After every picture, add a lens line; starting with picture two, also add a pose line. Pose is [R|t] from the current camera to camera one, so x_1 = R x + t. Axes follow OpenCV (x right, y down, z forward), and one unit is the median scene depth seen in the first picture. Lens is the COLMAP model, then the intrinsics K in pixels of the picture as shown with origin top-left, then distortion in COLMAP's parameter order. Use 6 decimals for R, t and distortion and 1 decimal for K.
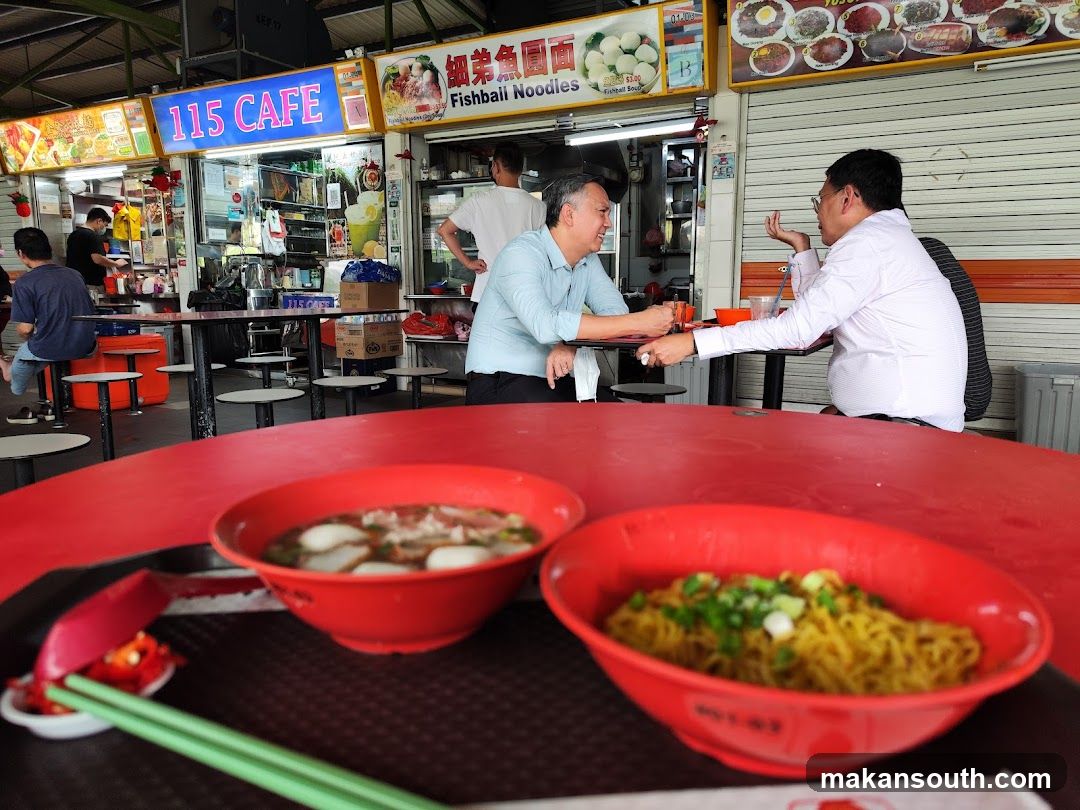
lens RADIAL K [[813.8, 0, 544.2], [0, 813.8, 427.3], [0, 0, 1]] dist [0.030573, -0.026704]
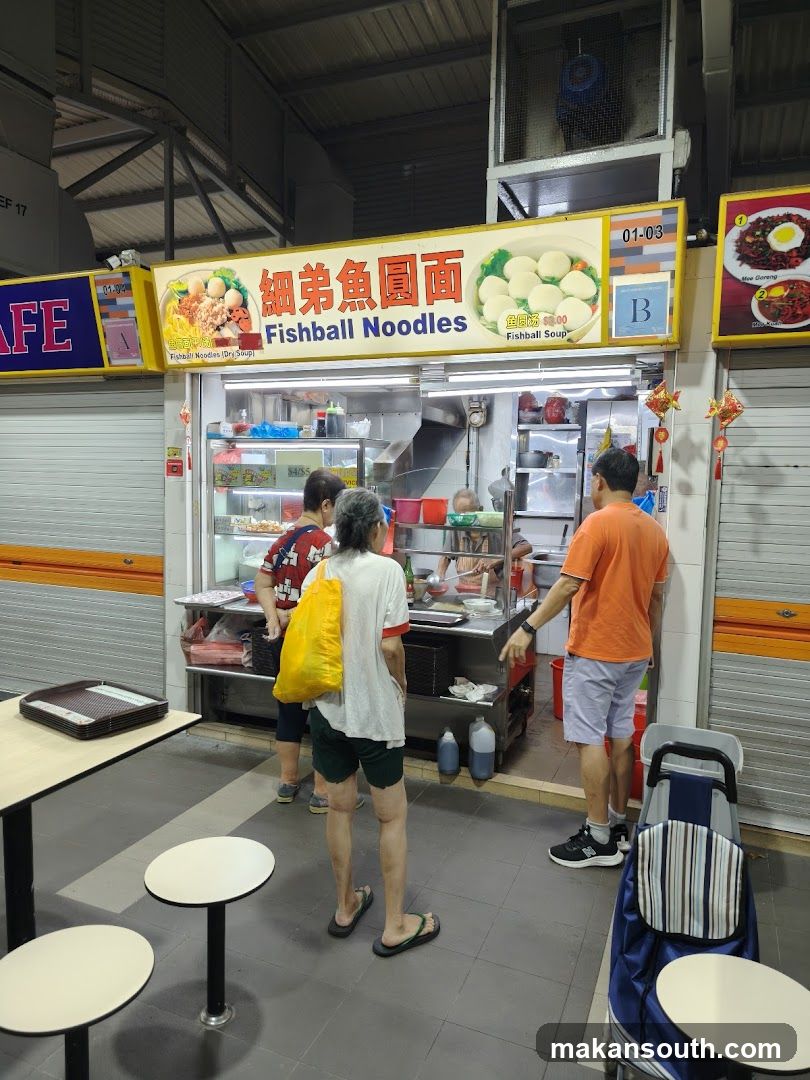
lens RADIAL K [[738.2, 0, 405.1], [0, 738.2, 530.6], [0, 0, 1]] dist [0.008043, 0.018578]
pose [[0.992279, 0.011291, 0.123511, -0.075029], [0.000365, 0.995577, -0.093946, -0.184114], [-0.124025, 0.093265, 0.987886, 0.404992]]
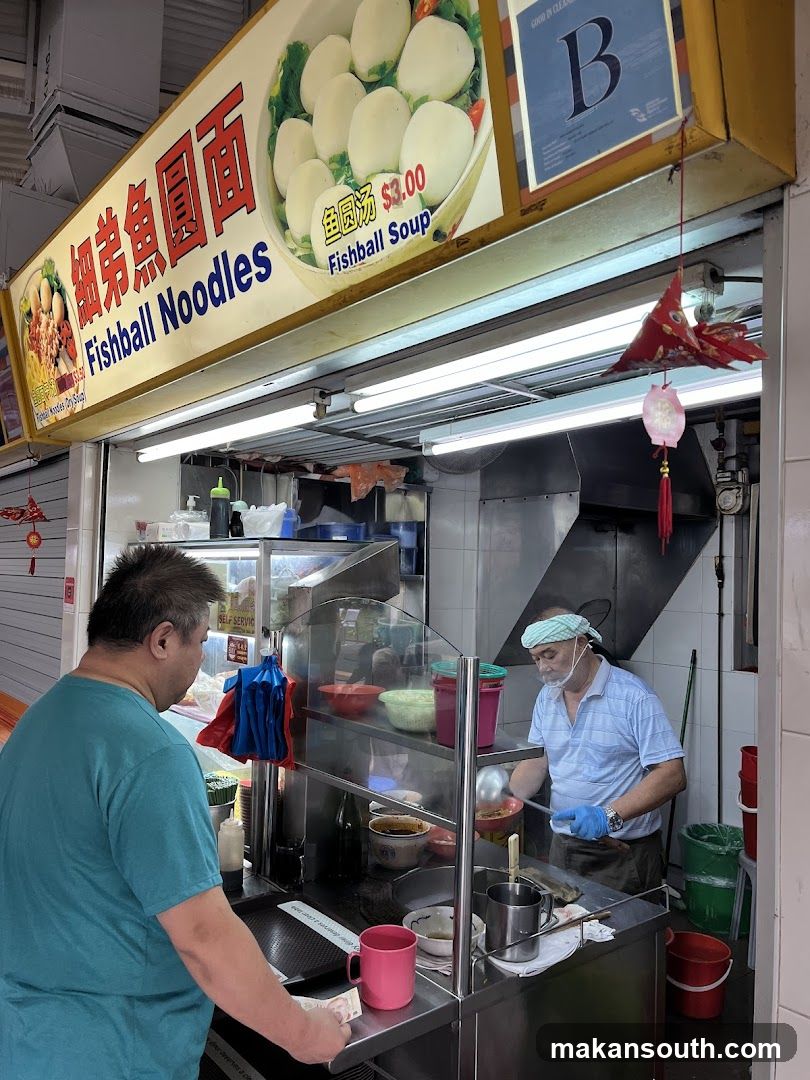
lens RADIAL K [[813.8, 0, 417.6], [0, 813.8, 559.2], [0, 0, 1]] dist [0.030573, -0.026704]
pose [[0.924663, 0.016853, -0.380413, 0.183753], [-0.088833, 0.981001, -0.172467, -0.260432], [0.370279, 0.193267, 0.908593, 0.743267]]
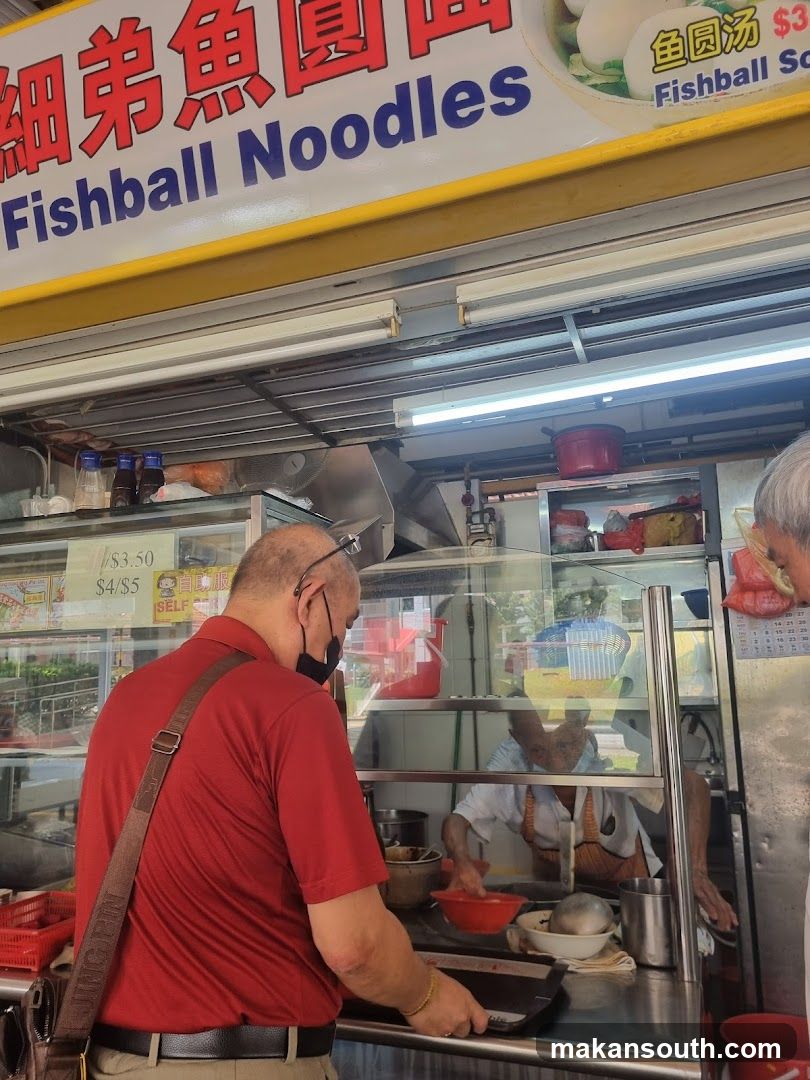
lens RADIAL K [[813.8, 0, 382.8], [0, 813.8, 558.3], [0, 0, 1]] dist [0.030573, -0.026704]
pose [[0.990103, 0.002369, 0.140321, -0.028652], [0.043991, 0.944229, -0.326337, -0.207859], [-0.133268, 0.329280, 0.934780, 0.786876]]
